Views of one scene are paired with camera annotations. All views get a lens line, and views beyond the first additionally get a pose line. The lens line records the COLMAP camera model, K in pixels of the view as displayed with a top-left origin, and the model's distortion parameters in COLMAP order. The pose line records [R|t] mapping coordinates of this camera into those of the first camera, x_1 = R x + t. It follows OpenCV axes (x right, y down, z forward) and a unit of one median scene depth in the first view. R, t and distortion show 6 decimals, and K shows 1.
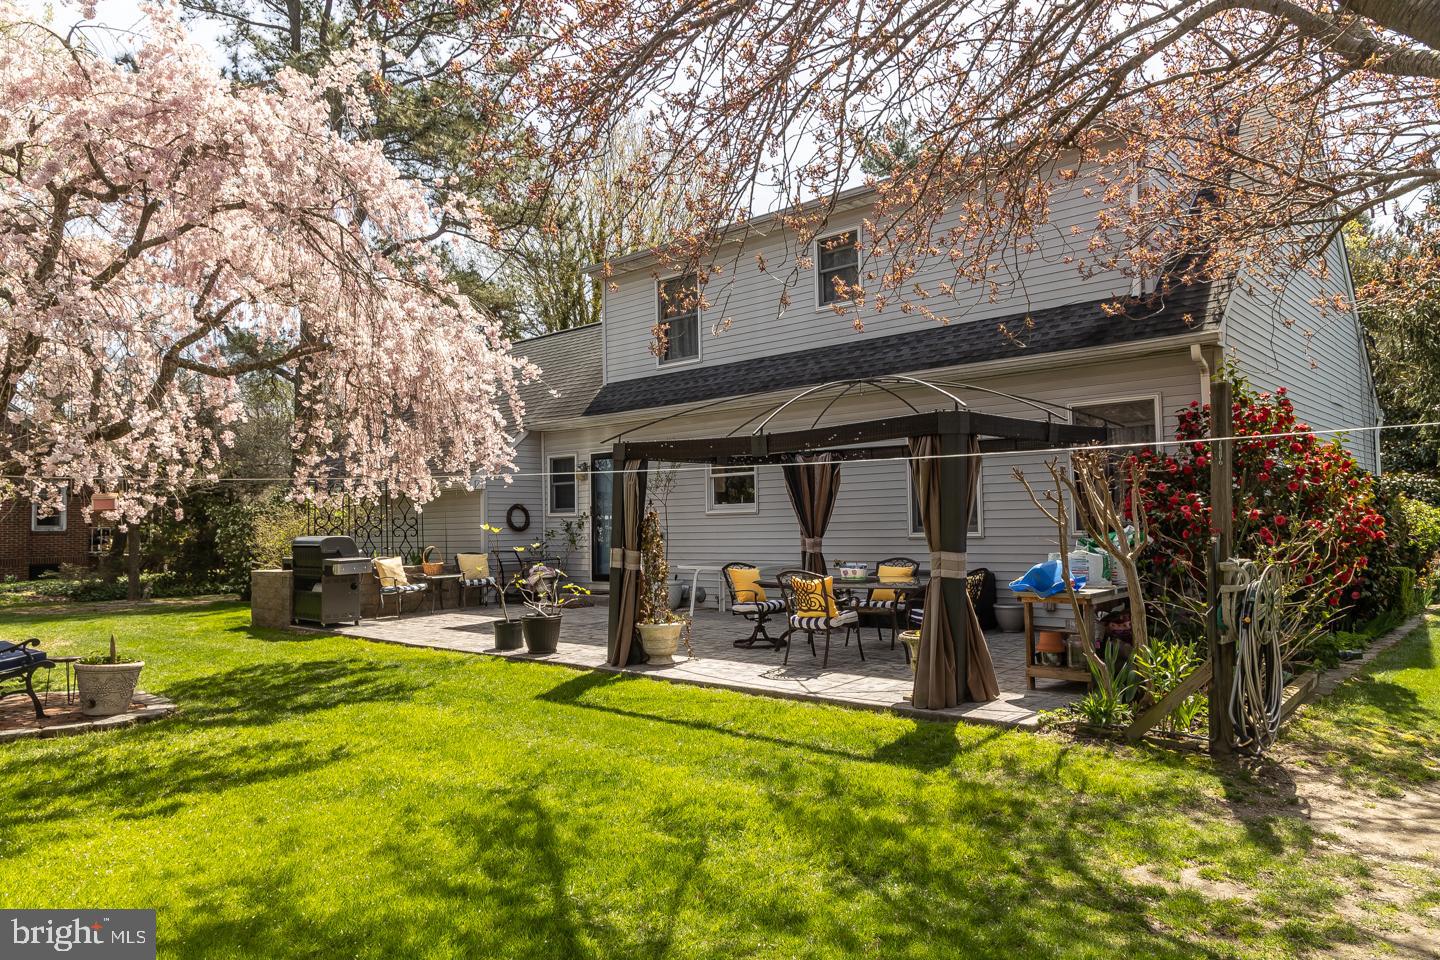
lens RADIAL K [[959.7, 0, 735.2], [0, 959.7, 479.0], [0, 0, 1]] dist [0.003386, 0.002093]
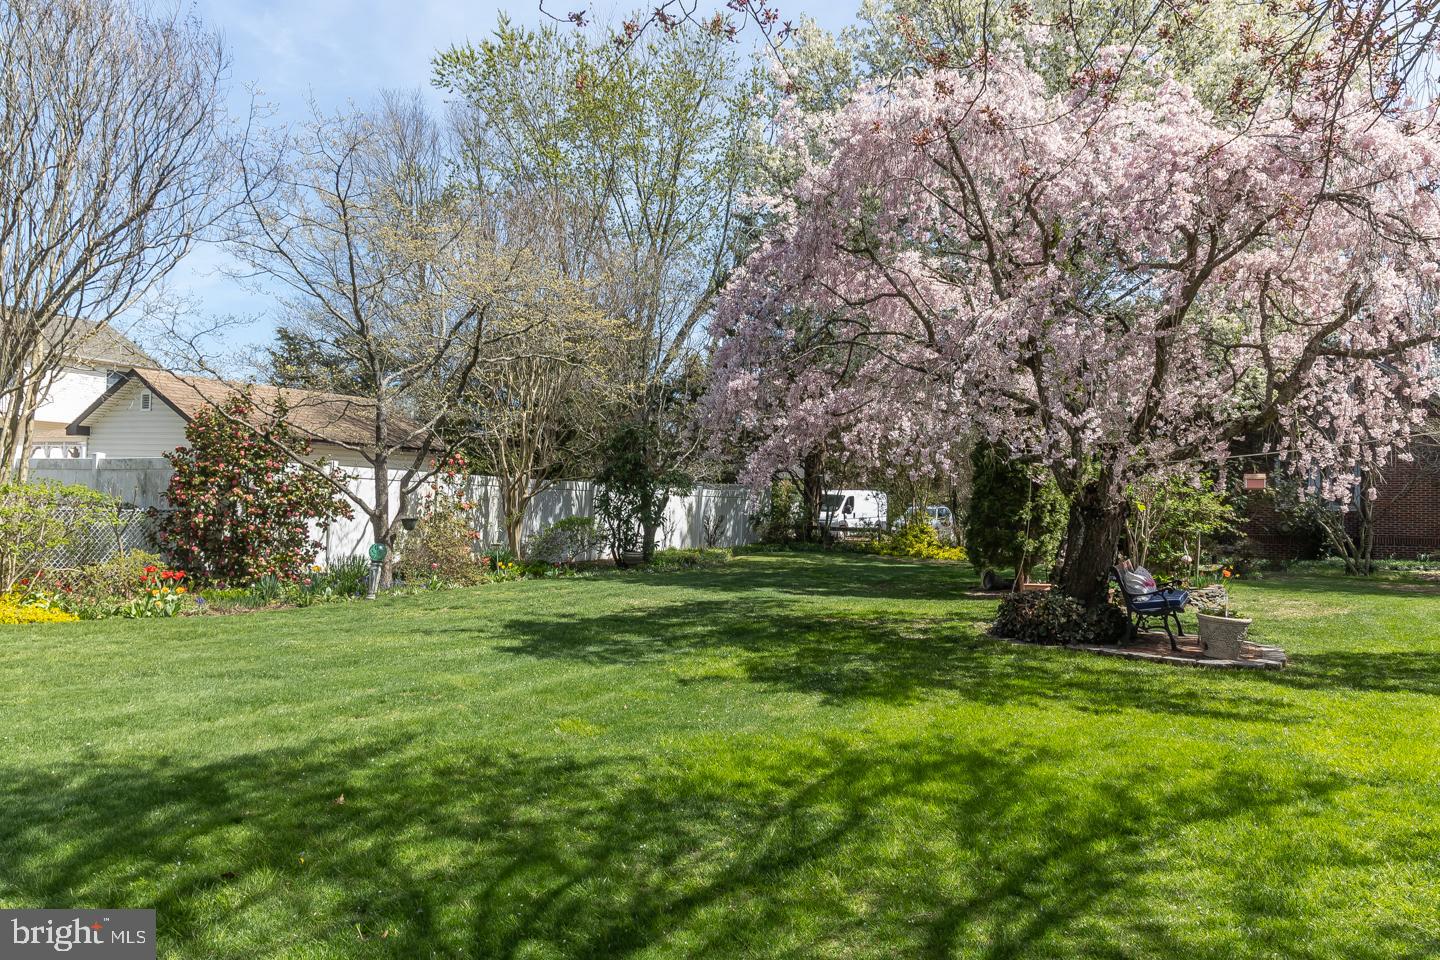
lens RADIAL K [[1004.5, 0, 731.2], [0, 1004.5, 476.0], [0, 0, 1]] dist [0.006258, -0.001762]
pose [[0.233754, -0.006767, -0.972272, 0.596971], [0.022462, 0.999746, -0.001558, 0.007207], [0.972036, -0.021475, 0.233847, 0.160636]]
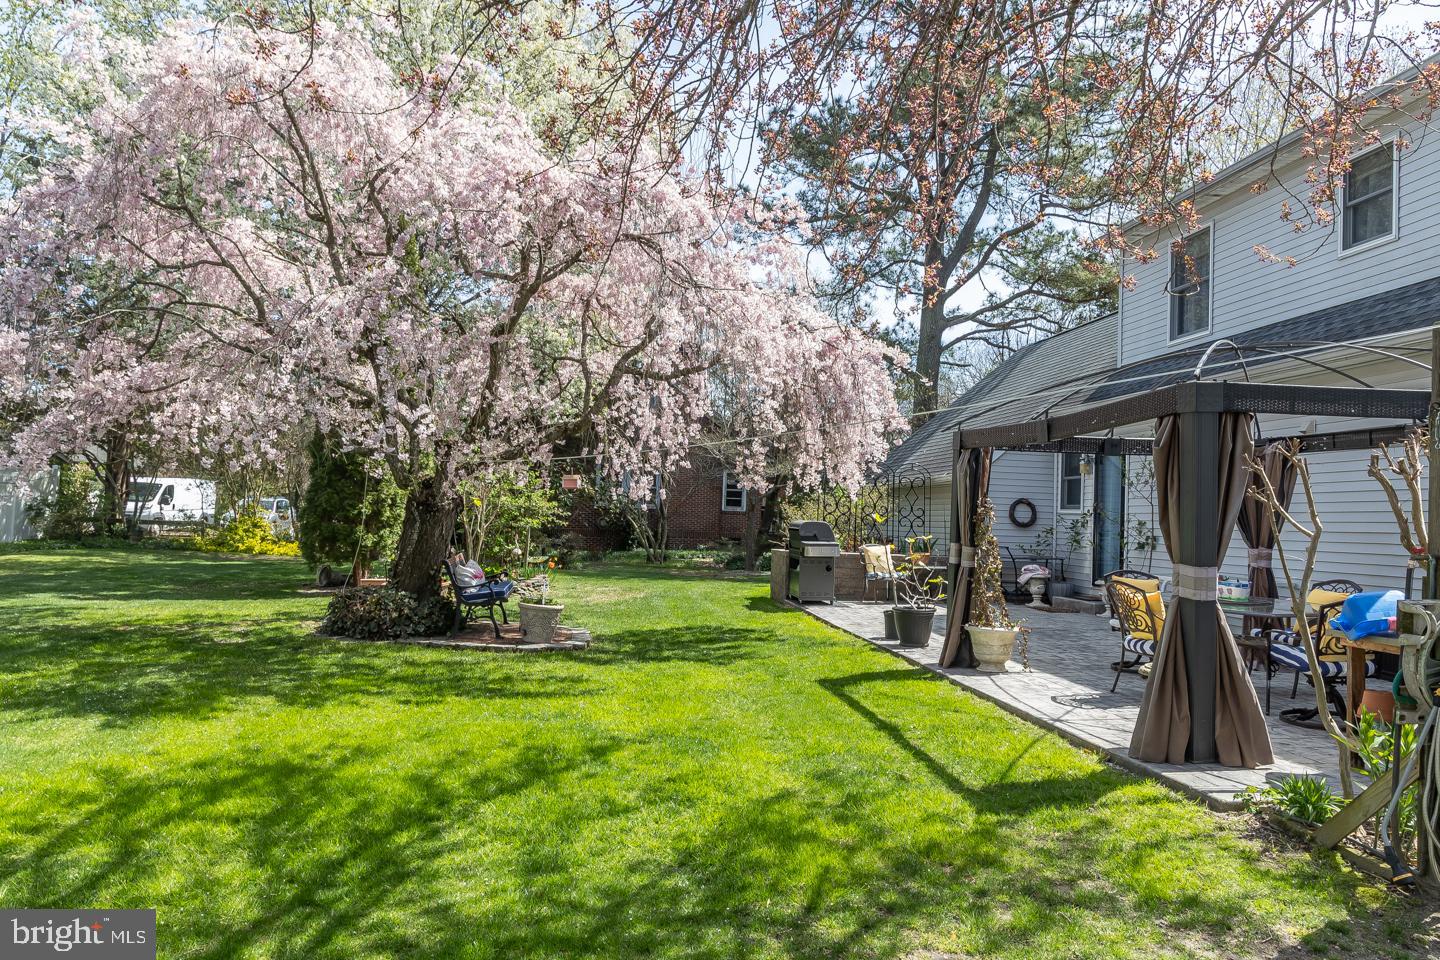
lens RADIAL K [[1004.5, 0, 731.2], [0, 1004.5, 476.0], [0, 0, 1]] dist [0.006258, -0.001762]
pose [[0.757521, 0.016245, -0.652609, 0.611492], [-0.015539, 0.999856, 0.006851, 0.005389], [0.652626, 0.004951, 0.757664, 0.183558]]
